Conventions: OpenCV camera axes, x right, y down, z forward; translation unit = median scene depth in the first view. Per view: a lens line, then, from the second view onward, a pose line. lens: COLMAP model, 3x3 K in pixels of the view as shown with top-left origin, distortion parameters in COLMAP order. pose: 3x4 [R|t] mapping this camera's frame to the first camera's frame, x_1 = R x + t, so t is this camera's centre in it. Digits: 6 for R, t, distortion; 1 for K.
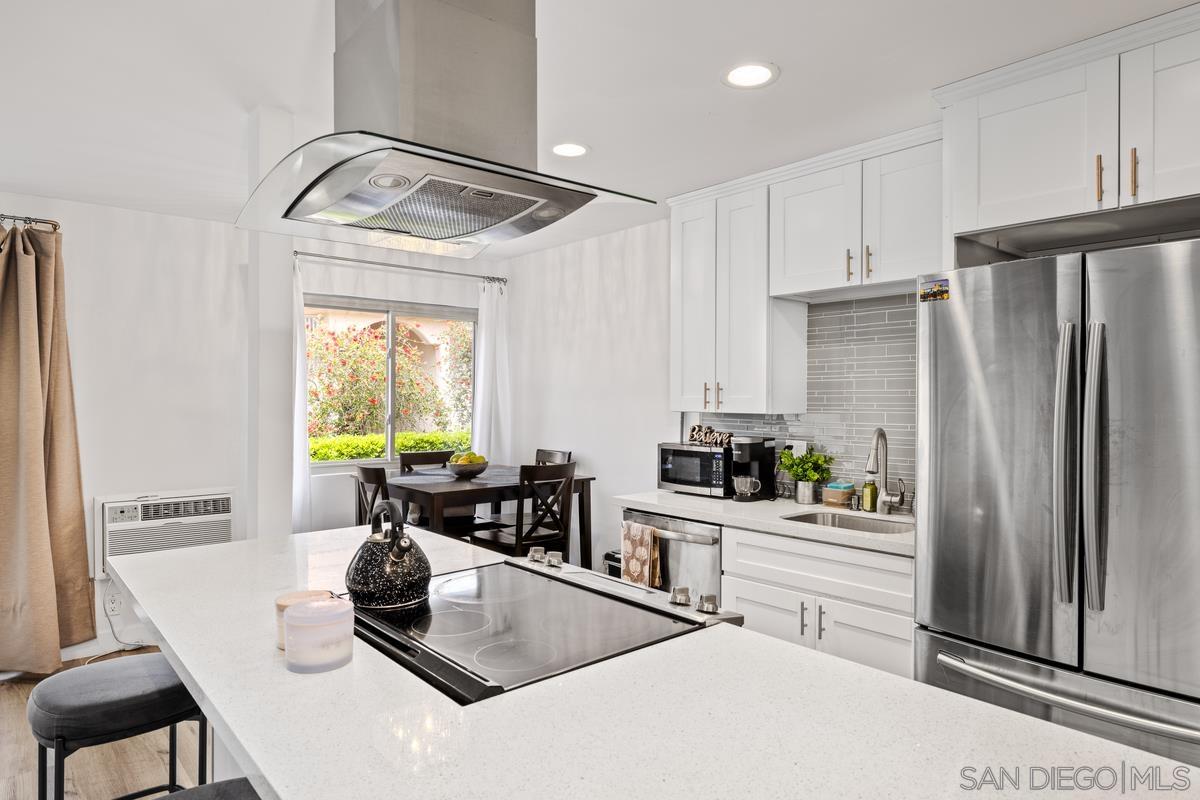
lens RADIAL K [[714.6, 0, 624.4], [0, 714.6, 410.1], [0, 0, 1]] dist [-0.005249, 0.000850]
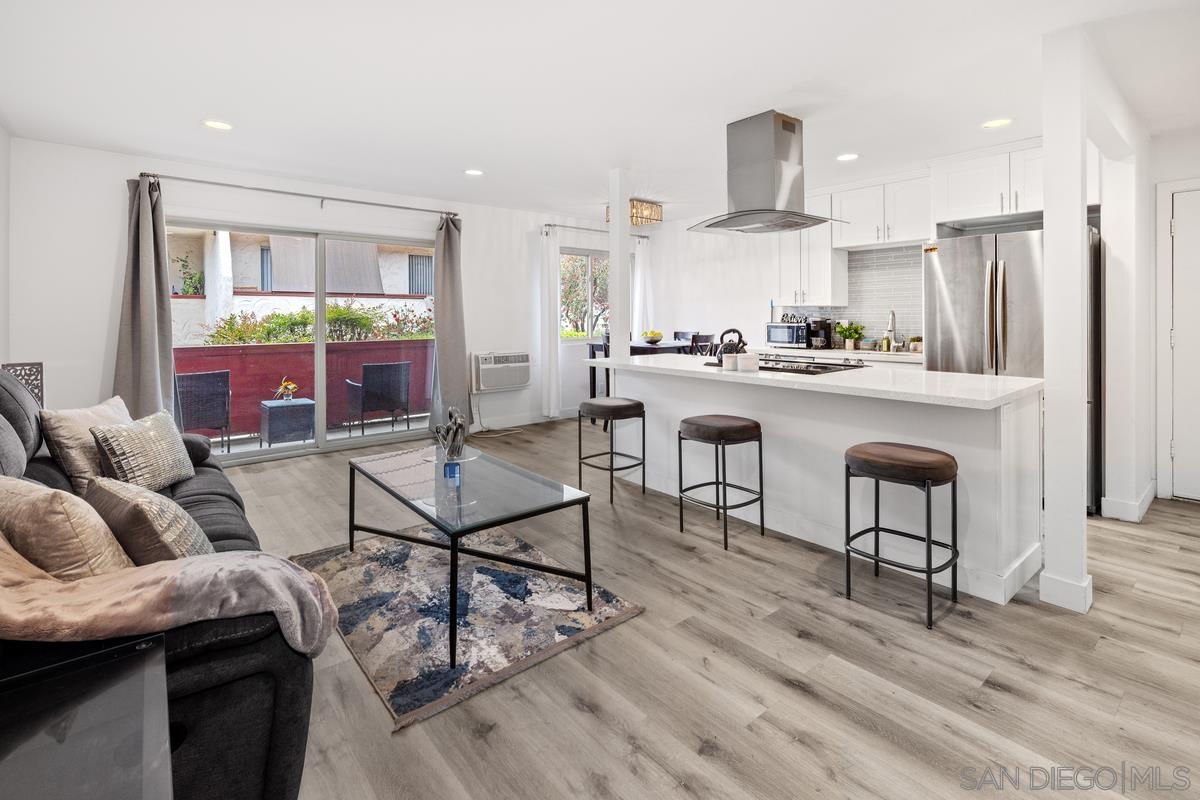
lens RADIAL K [[550.8, 0, 589.9], [0, 550.8, 321.2], [0, 0, 1]] dist [0.000536, 0.000160]
pose [[0.998943, -0.003941, -0.045804, -0.395583], [0.003568, 0.999960, -0.008225, 0.057444], [0.045834, 0.008053, 0.998917, -0.570675]]
